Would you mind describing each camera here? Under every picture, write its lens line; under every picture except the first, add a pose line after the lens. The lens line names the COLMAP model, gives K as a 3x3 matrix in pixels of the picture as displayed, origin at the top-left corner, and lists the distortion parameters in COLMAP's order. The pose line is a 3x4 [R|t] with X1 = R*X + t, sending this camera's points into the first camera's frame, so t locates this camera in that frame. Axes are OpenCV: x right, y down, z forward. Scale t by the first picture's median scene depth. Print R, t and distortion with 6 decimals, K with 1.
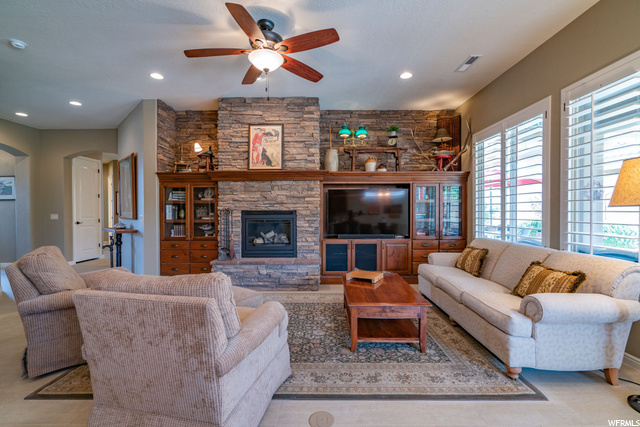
lens RADIAL K [[288.1, 0, 325.8], [0, 288.1, 212.3], [0, 0, 1]] dist [0.000226, 0.000462]
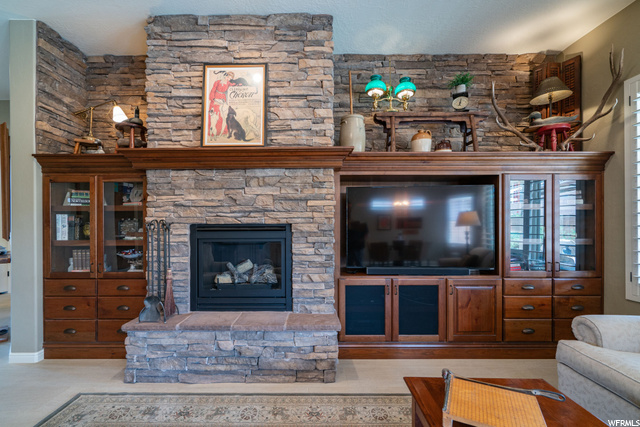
lens RADIAL K [[287.1, 0, 316.4], [0, 287.1, 222.8], [0, 0, 1]] dist [-0.001110, -0.000014]
pose [[1.000000, -0.000774, 0.000534, -0.055118], [0.000781, 0.999909, -0.013477, -0.001187], [-0.000523, 0.013477, 0.999909, 0.456641]]
